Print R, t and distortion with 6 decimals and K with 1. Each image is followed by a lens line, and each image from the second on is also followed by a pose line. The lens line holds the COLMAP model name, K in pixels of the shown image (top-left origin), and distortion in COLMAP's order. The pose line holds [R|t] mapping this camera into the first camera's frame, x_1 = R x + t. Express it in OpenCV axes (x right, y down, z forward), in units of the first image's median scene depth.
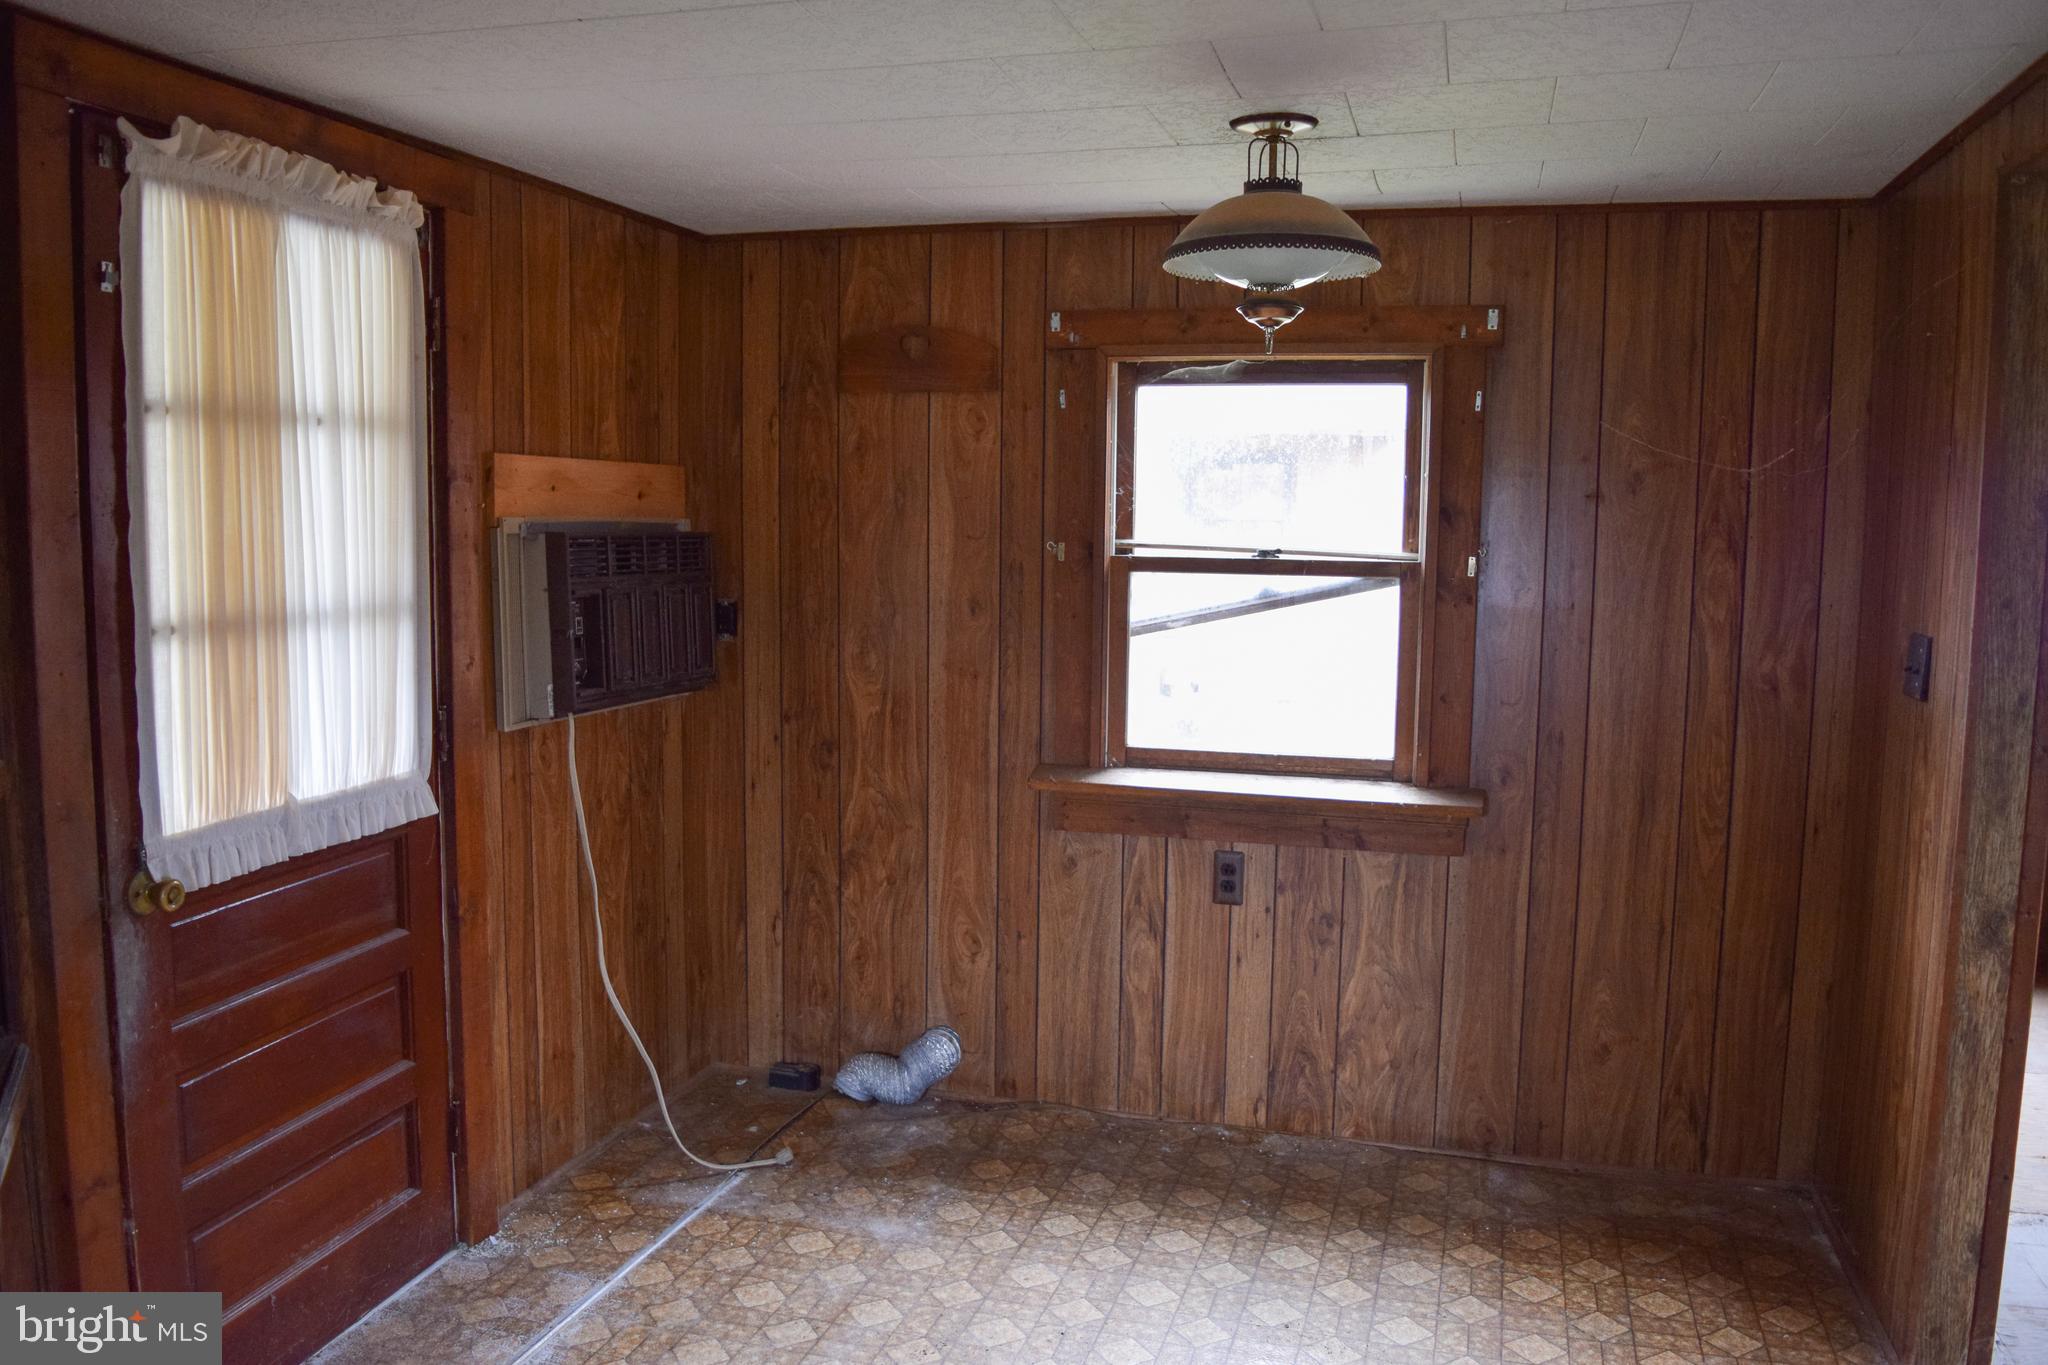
lens RADIAL K [[1617.2, 0, 1018.7], [0, 1617.2, 699.3], [0, 0, 1]] dist [-0.090841, 0.020195]
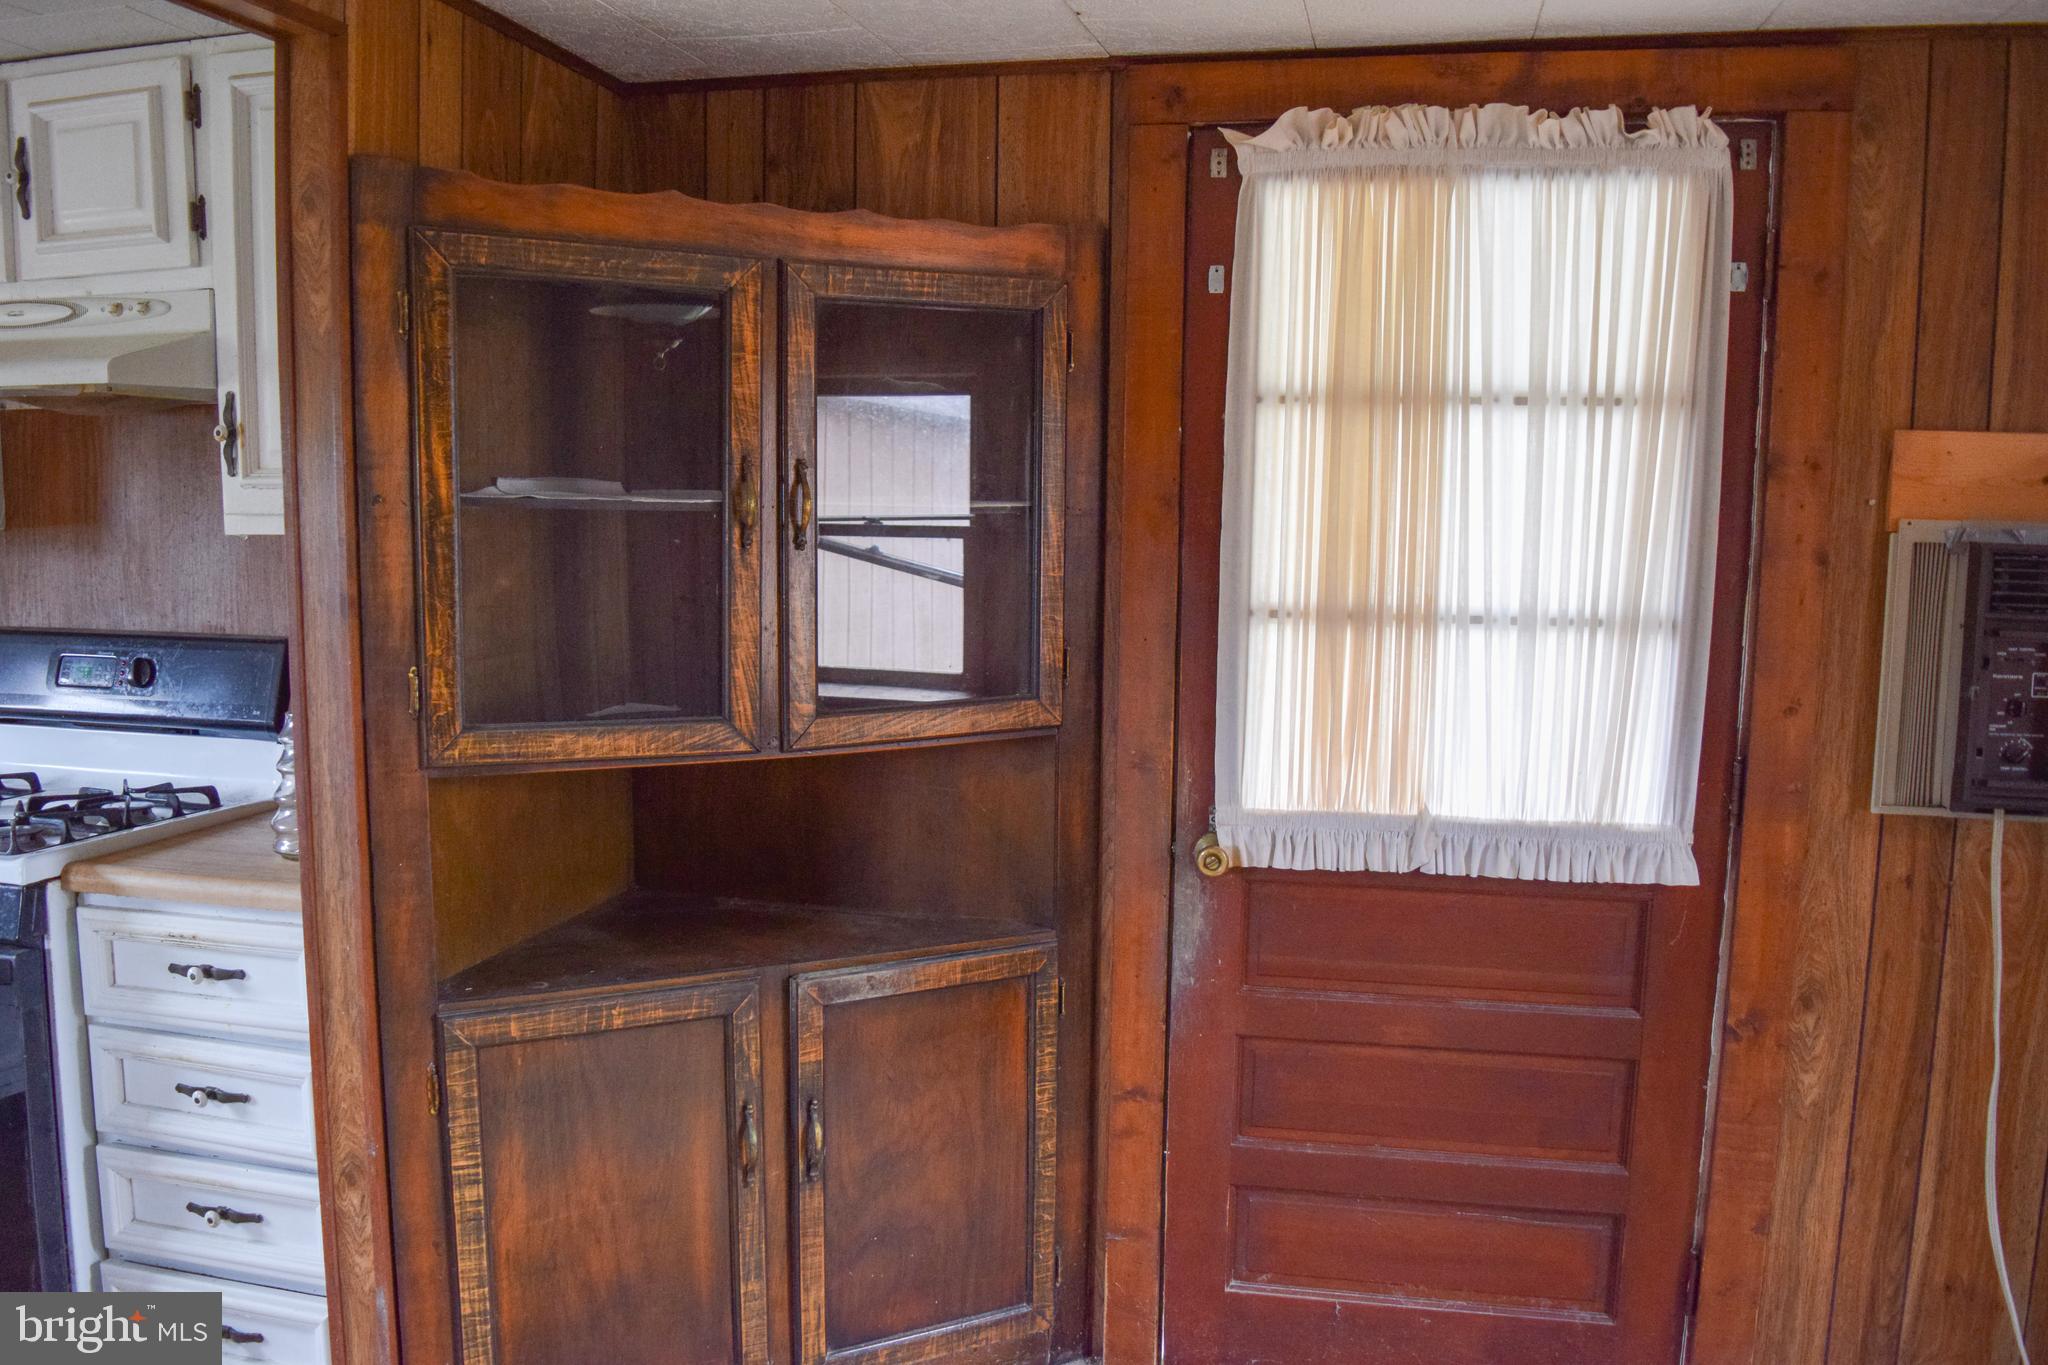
lens RADIAL K [[1617.2, 0, 1018.7], [0, 1617.2, 699.3], [0, 0, 1]] dist [-0.090841, 0.020195]
pose [[0.050106, 0.116274, -0.991952, 0.444320], [-0.127355, 0.985836, 0.109124, -0.072357], [0.990591, 0.120862, 0.064204, 0.681353]]
